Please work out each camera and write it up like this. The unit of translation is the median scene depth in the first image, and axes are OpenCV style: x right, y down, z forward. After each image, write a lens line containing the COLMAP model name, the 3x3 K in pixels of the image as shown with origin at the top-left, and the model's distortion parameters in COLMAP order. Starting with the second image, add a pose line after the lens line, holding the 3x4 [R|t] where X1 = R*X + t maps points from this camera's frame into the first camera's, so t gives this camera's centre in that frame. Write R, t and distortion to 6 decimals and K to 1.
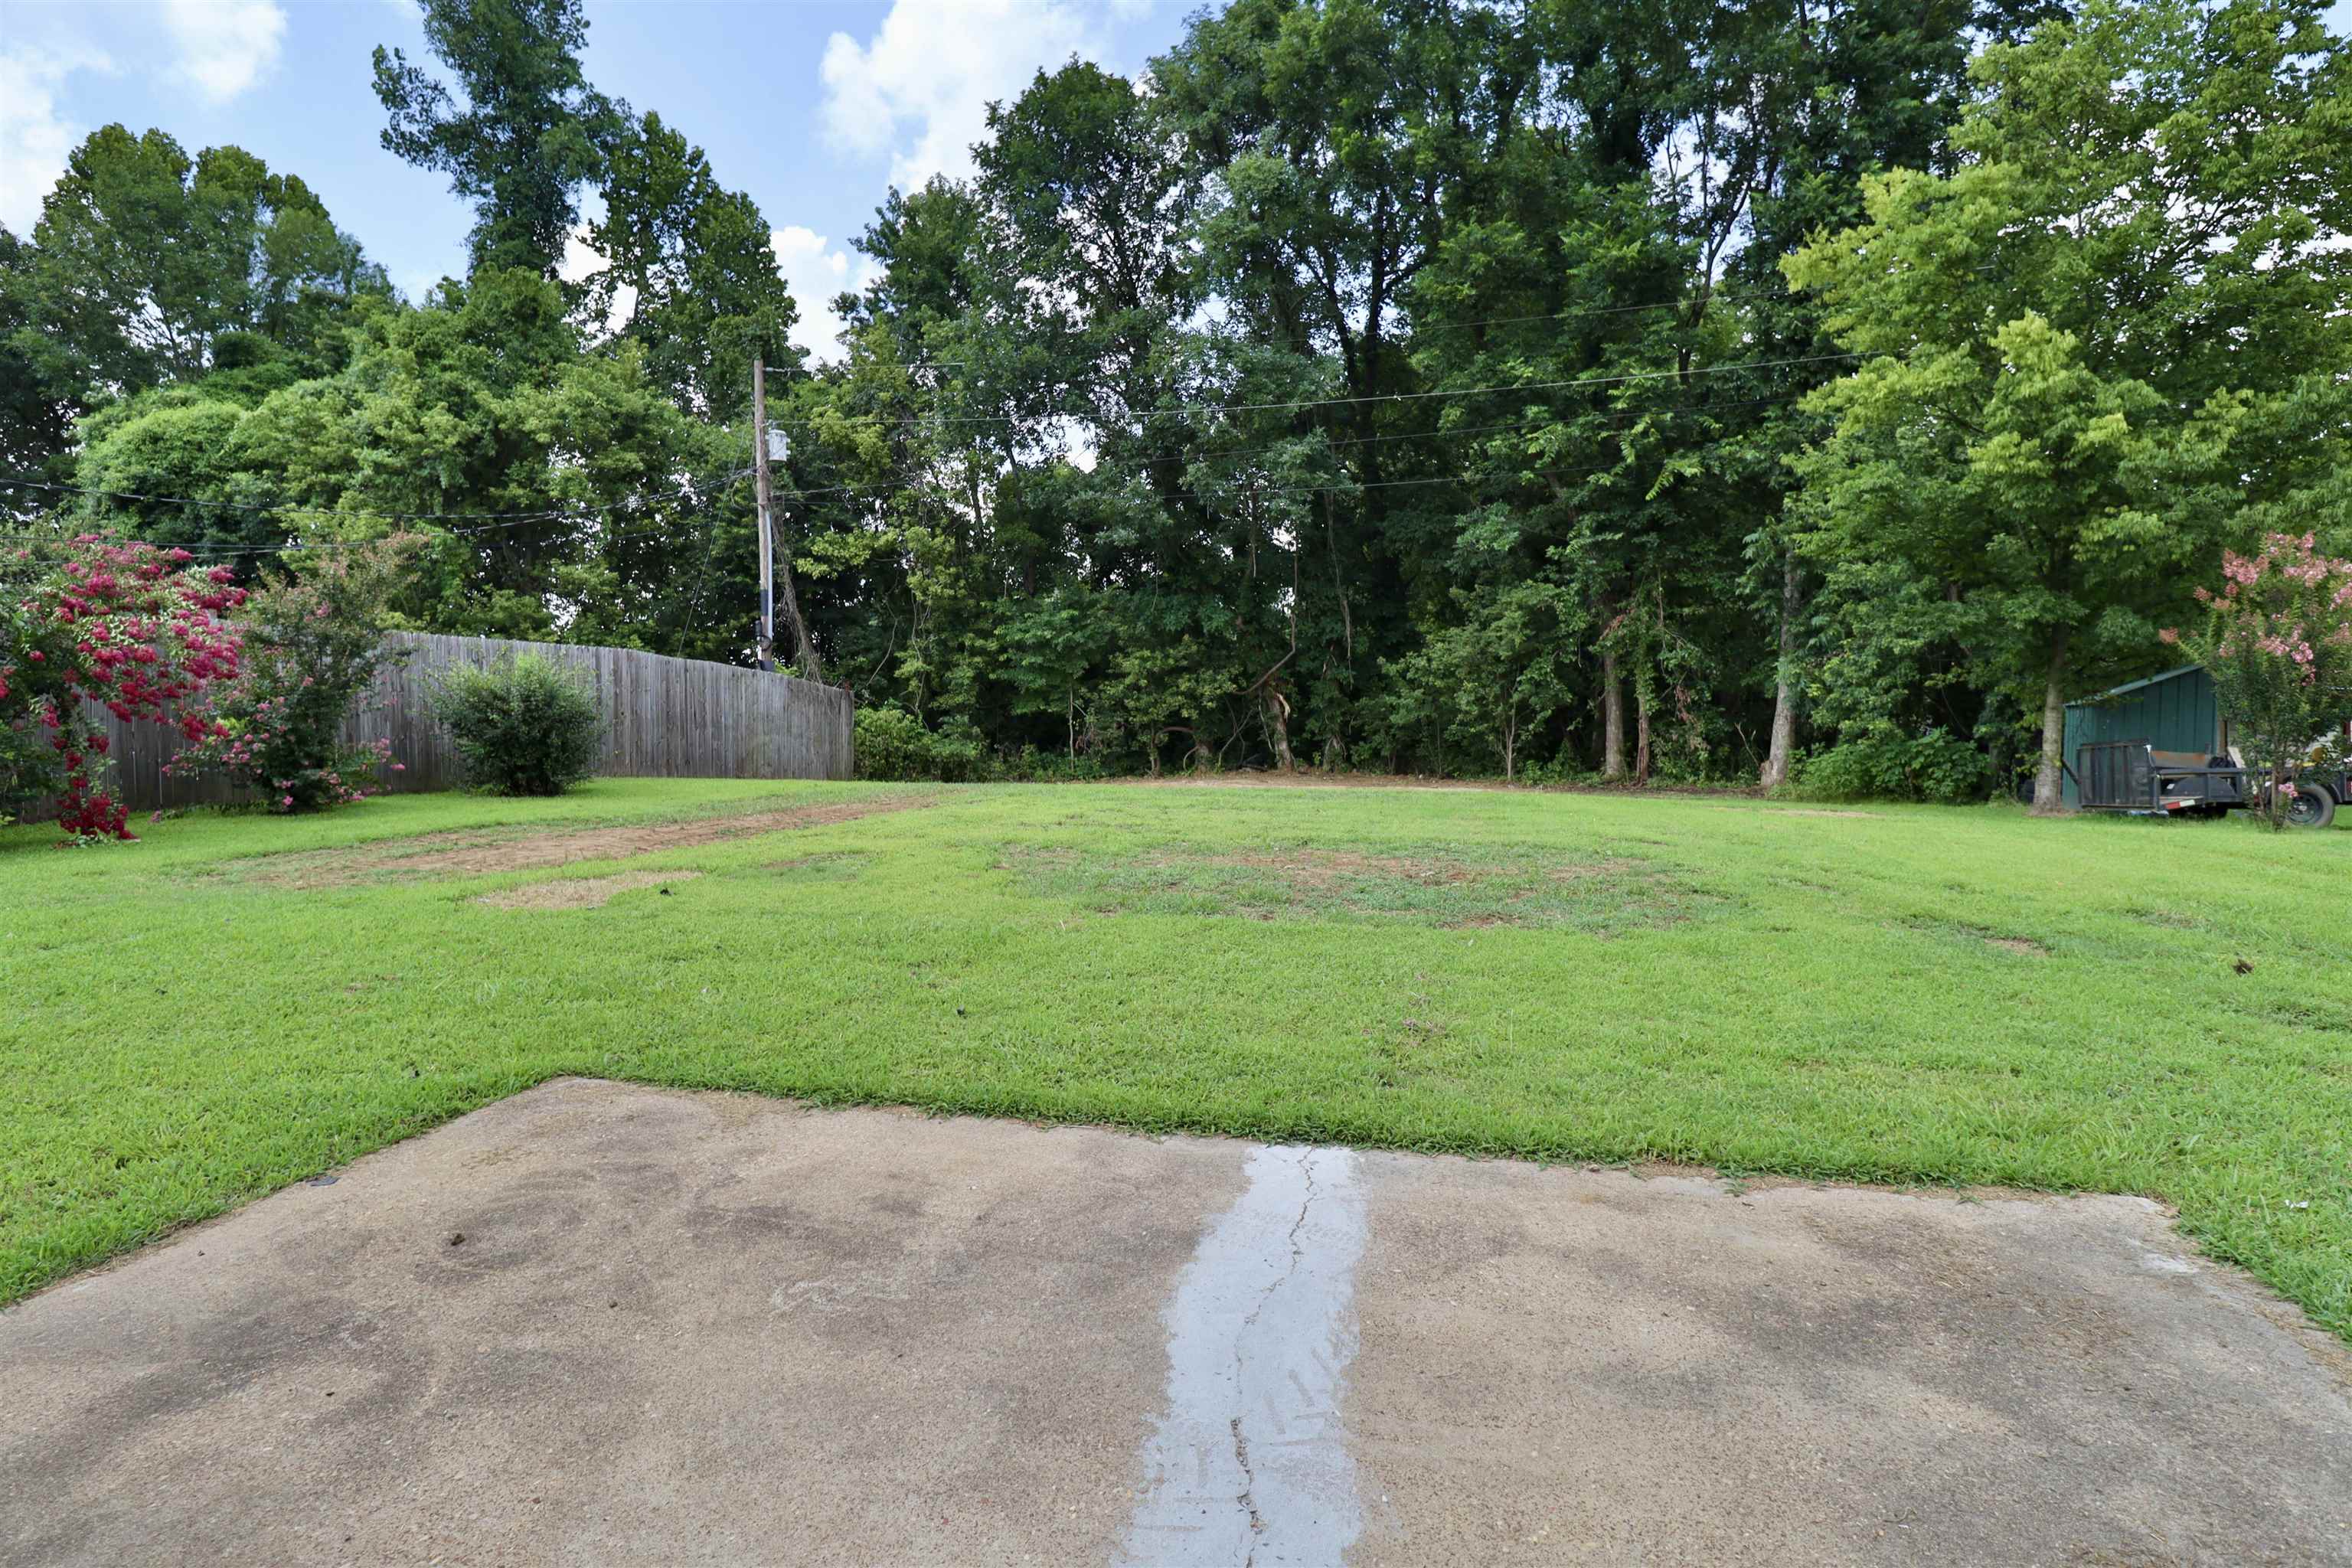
lens RADIAL K [[1214.9, 0, 1188.0], [0, 1214.9, 749.2], [0, 0, 1]] dist [0.000313, -0.013846]
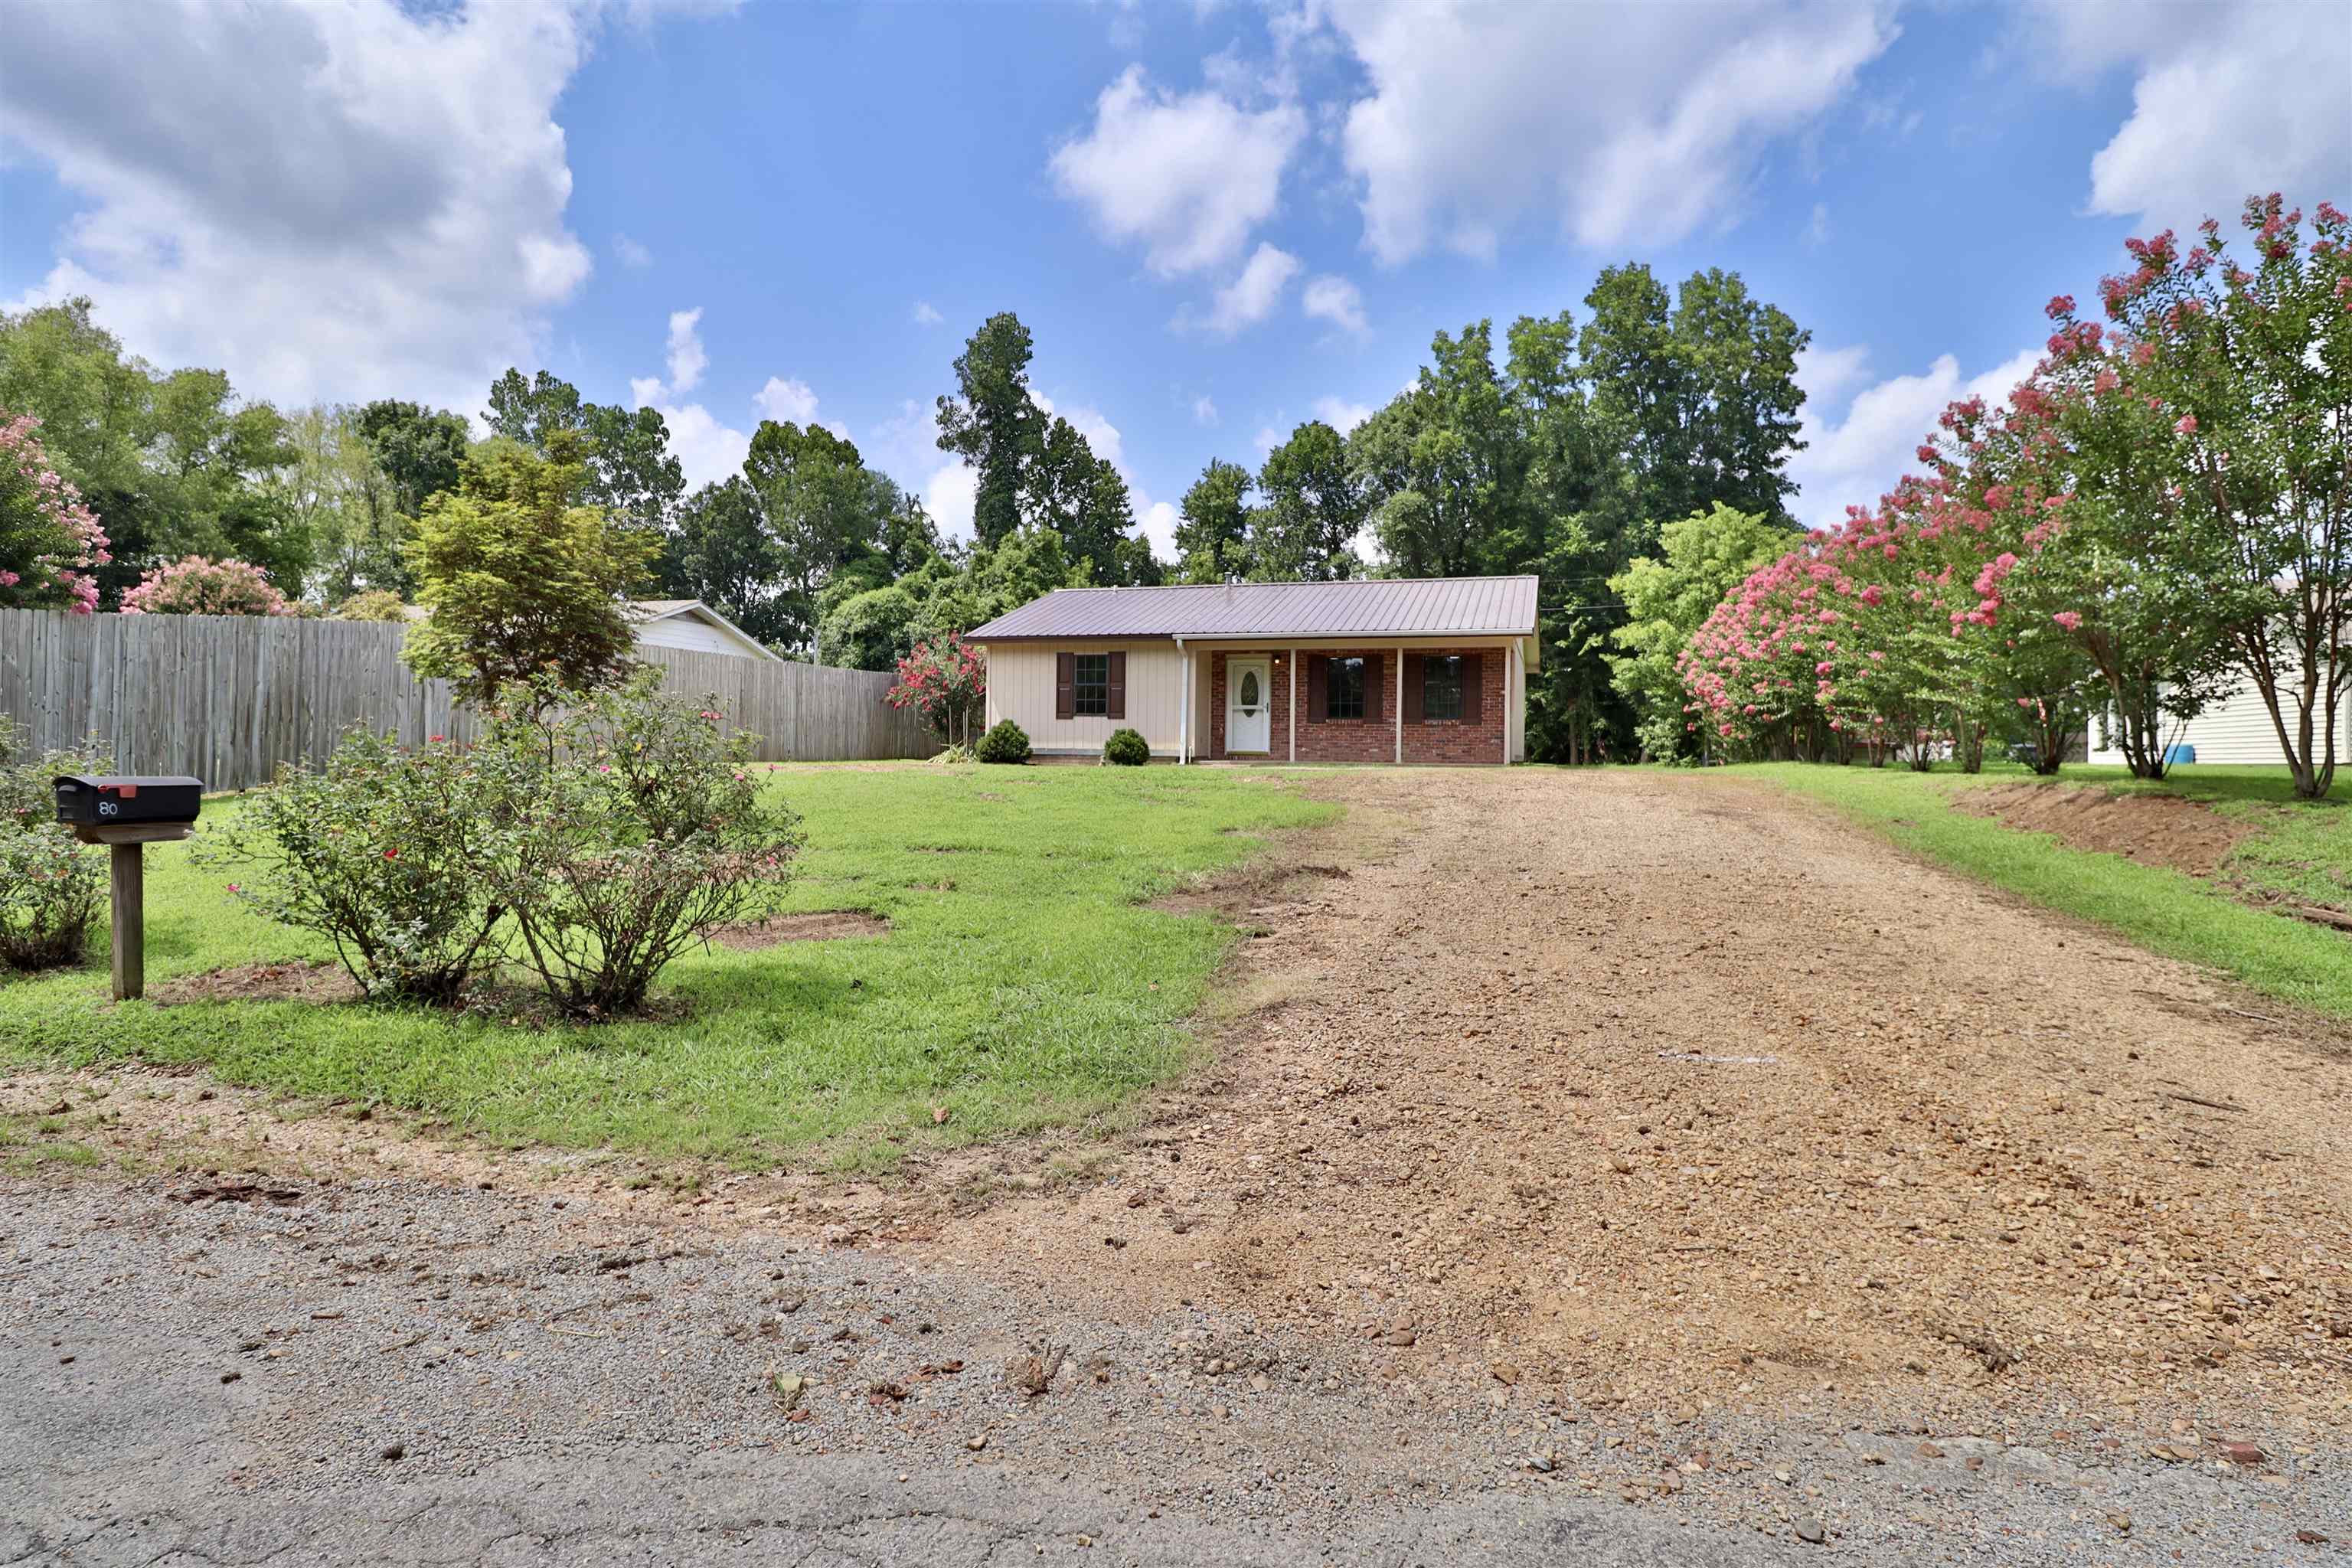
lens RADIAL K [[1214.9, 0, 1188.0], [0, 1214.9, 749.2], [0, 0, 1]] dist [0.000313, -0.013846]
pose [[0.997598, 0.021972, -0.065687, -0.134386], [-0.025620, 0.998145, -0.055225, 0.077280], [0.064352, 0.056775, 0.996311, -0.873905]]
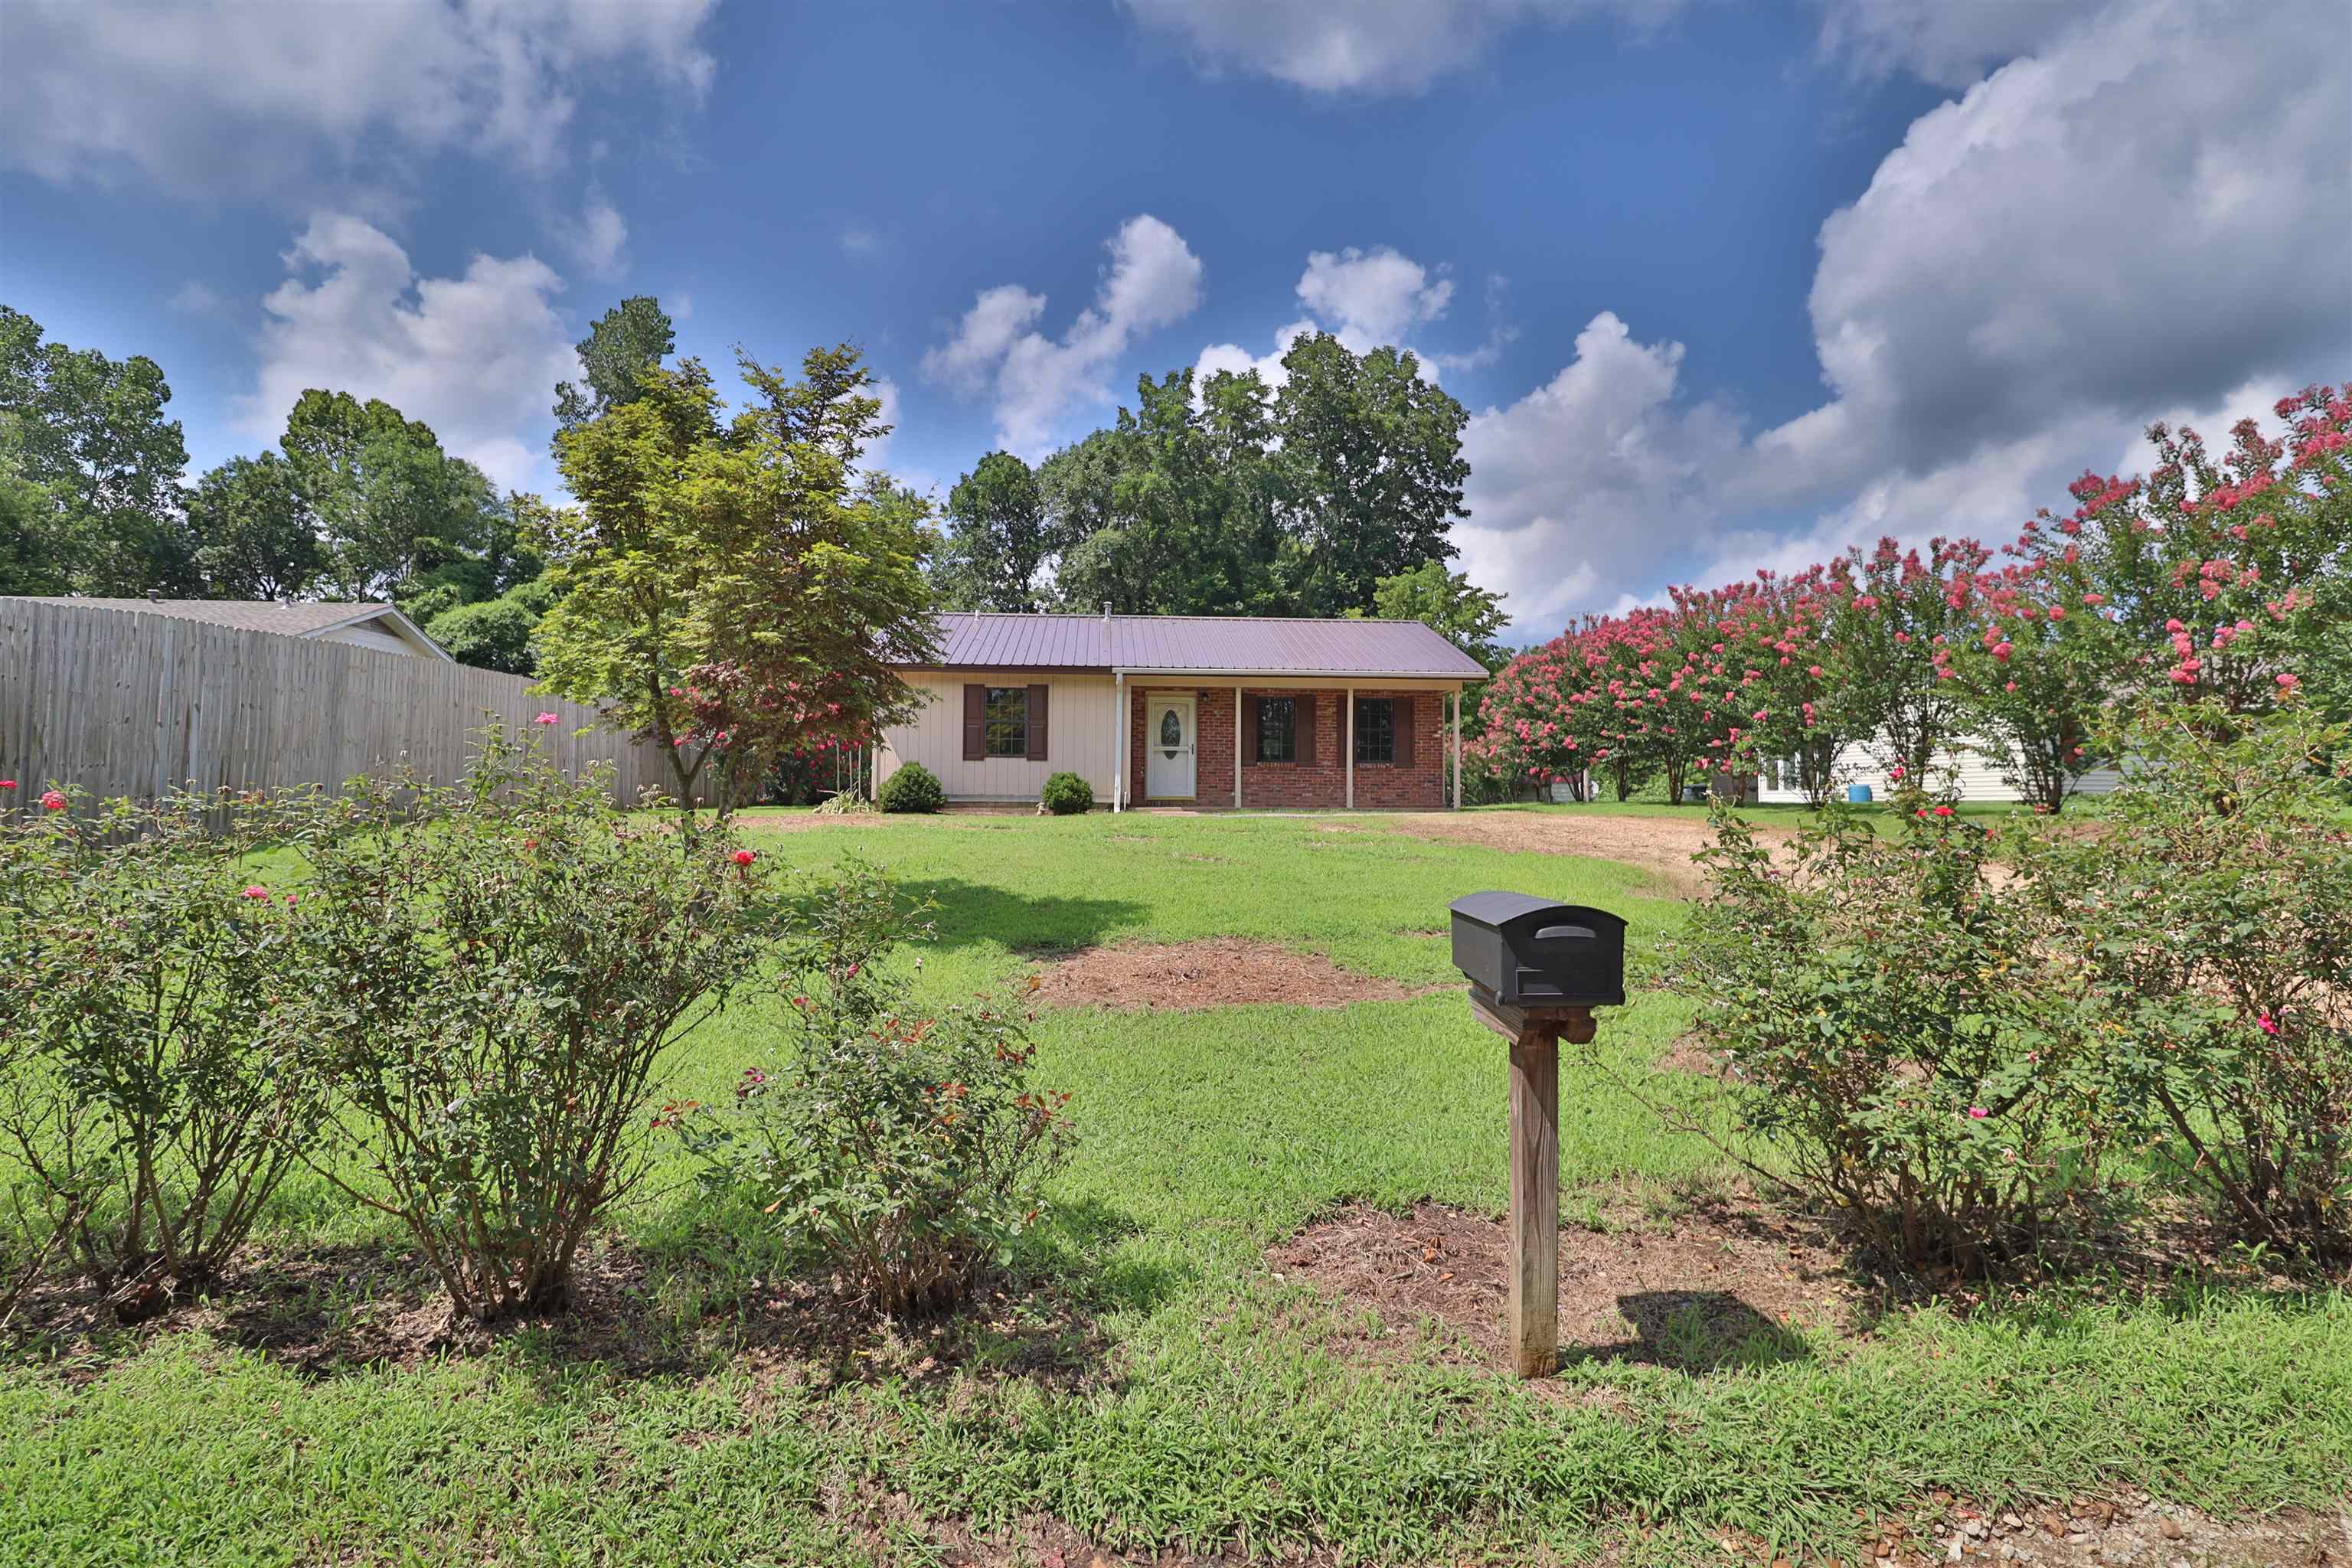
lens RADIAL K [[1213.7, 0, 1191.0], [0, 1213.7, 757.0], [0, 0, 1]] dist [-0.000826, -0.015037]
pose [[0.956567, 0.025433, 0.290399, -0.311291], [-0.000637, 0.996367, -0.085162, 0.073102], [-0.291510, 0.081279, 0.953108, -0.797231]]
